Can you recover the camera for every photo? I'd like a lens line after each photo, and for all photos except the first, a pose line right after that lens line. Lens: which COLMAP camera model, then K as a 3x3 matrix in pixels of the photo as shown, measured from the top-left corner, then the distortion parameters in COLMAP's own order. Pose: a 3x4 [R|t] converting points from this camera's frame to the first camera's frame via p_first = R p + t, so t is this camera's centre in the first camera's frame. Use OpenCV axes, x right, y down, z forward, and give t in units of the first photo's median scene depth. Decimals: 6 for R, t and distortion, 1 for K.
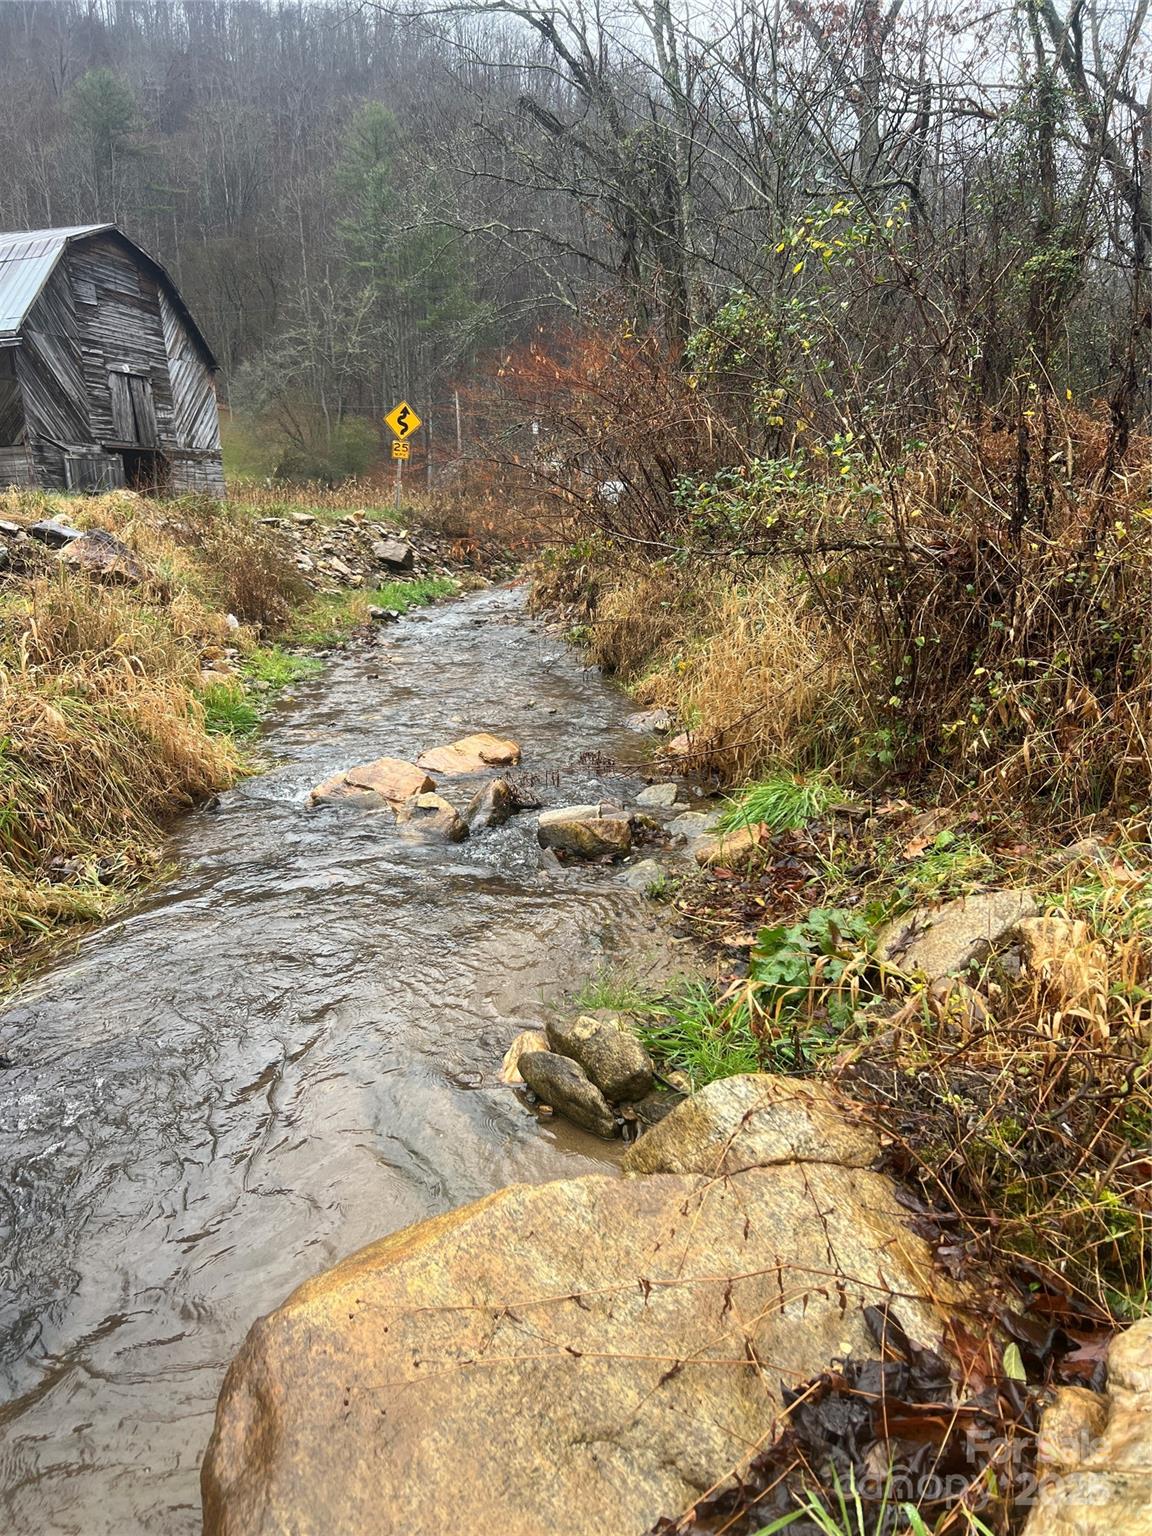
lens RADIAL K [[1133.6, 0, 576.0], [0, 1133.6, 768.0], [0, 0, 1]] dist [0.002164, -0.007811]
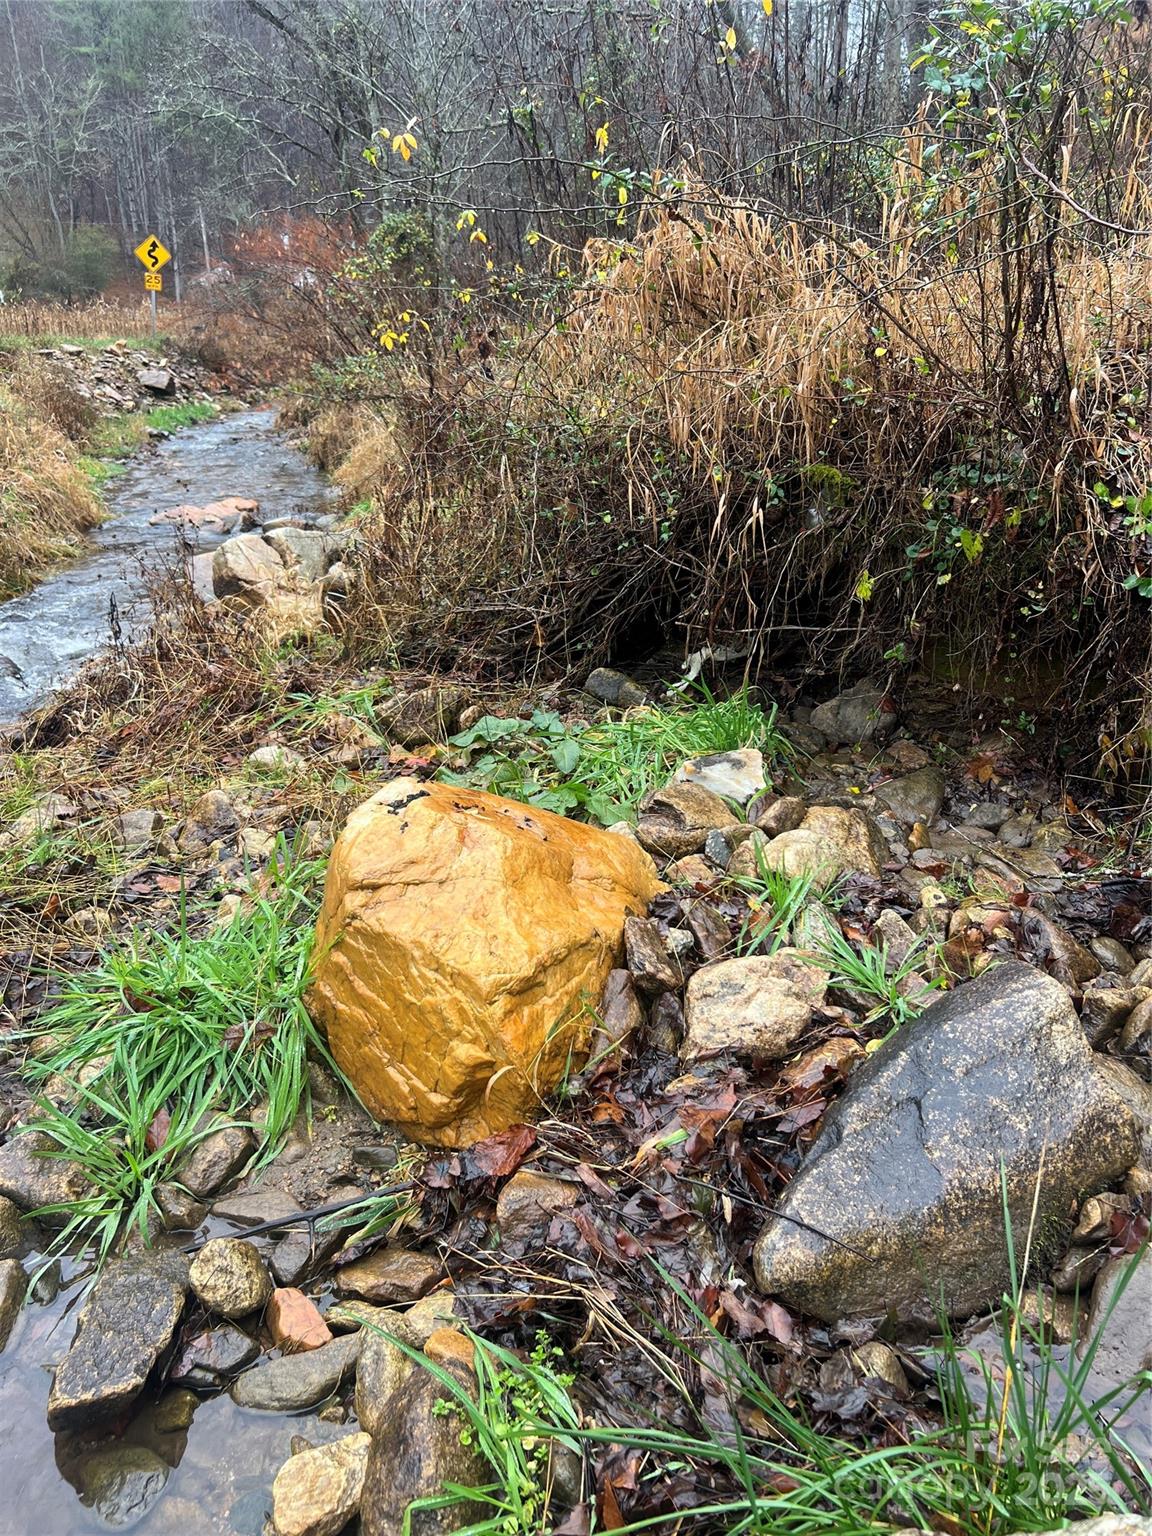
lens RADIAL K [[1133.6, 0, 576.0], [0, 1133.6, 768.0], [0, 0, 1]] dist [0.002164, -0.007811]
pose [[0.981979, -0.062532, 0.178347, 0.029188], [0.035149, 0.987639, 0.152755, 0.040989], [-0.185695, -0.143733, 0.972038, -0.272365]]
